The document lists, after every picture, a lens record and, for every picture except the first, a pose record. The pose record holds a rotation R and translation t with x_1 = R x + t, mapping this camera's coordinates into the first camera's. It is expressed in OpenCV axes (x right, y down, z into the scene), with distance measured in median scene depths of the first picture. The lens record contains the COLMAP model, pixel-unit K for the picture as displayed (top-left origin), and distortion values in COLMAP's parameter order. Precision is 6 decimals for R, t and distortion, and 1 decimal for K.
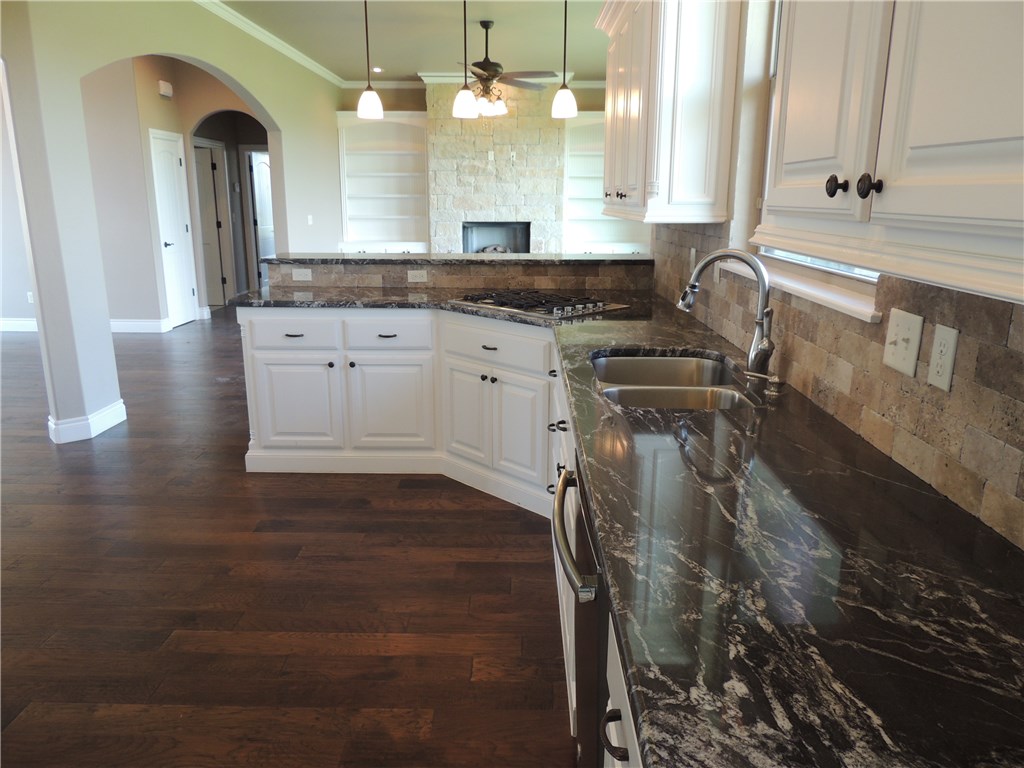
lens RADIAL K [[728.5, 0, 505.5], [0, 728.5, 381.5], [0, 0, 1]] dist [-0.011718, -0.000320]
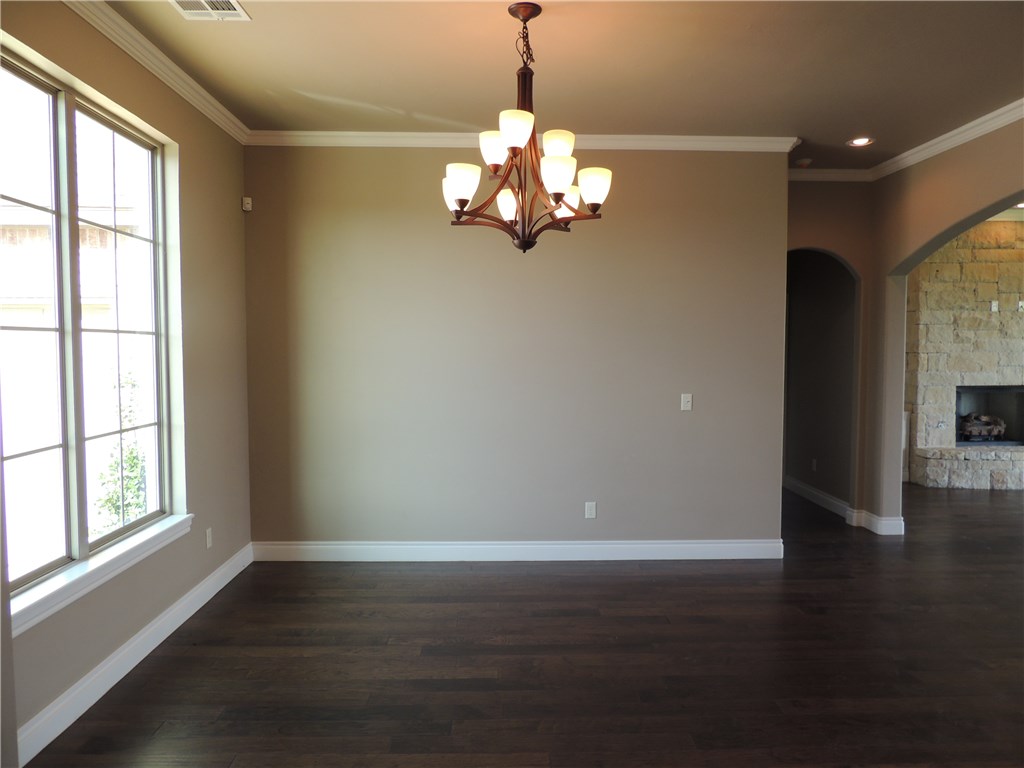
lens RADIAL K [[728.5, 0, 514.3], [0, 728.5, 381.1], [0, 0, 1]] dist [-0.011718, -0.000320]
pose [[0.998635, -0.009584, 0.051346, -0.608275], [0.019379, 0.980845, -0.193825, -0.083948], [-0.048505, 0.194555, 0.979692, 0.256581]]
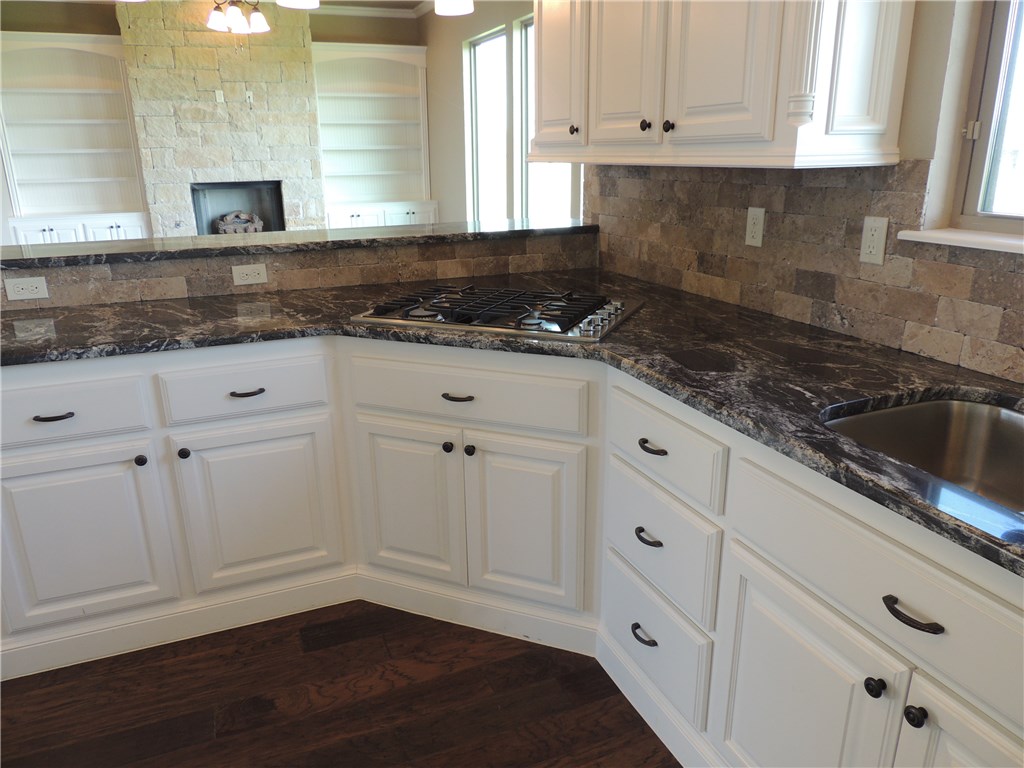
lens RADIAL K [[728.5, 0, 506.3], [0, 728.5, 382.4], [0, 0, 1]] dist [-0.011718, -0.000320]
pose [[0.917881, -0.134631, 0.373322, -0.070929], [0.112659, 0.990394, 0.080172, -0.035079], [-0.380530, -0.031530, 0.924231, 0.157820]]
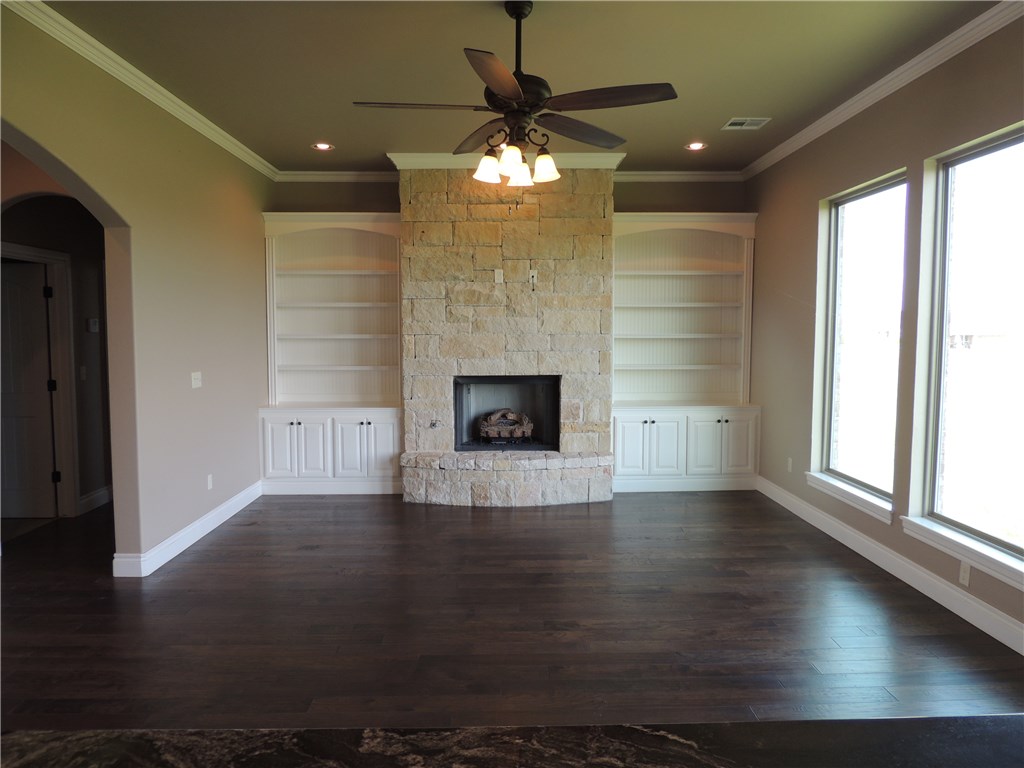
lens RADIAL K [[728.5, 0, 508.2], [0, 728.5, 377.8], [0, 0, 1]] dist [-0.011718, -0.000320]
pose [[0.999320, -0.007798, 0.036032, -0.036368], [0.014199, 0.983389, -0.180952, -0.106265], [-0.034022, 0.181341, 0.982832, 0.387728]]
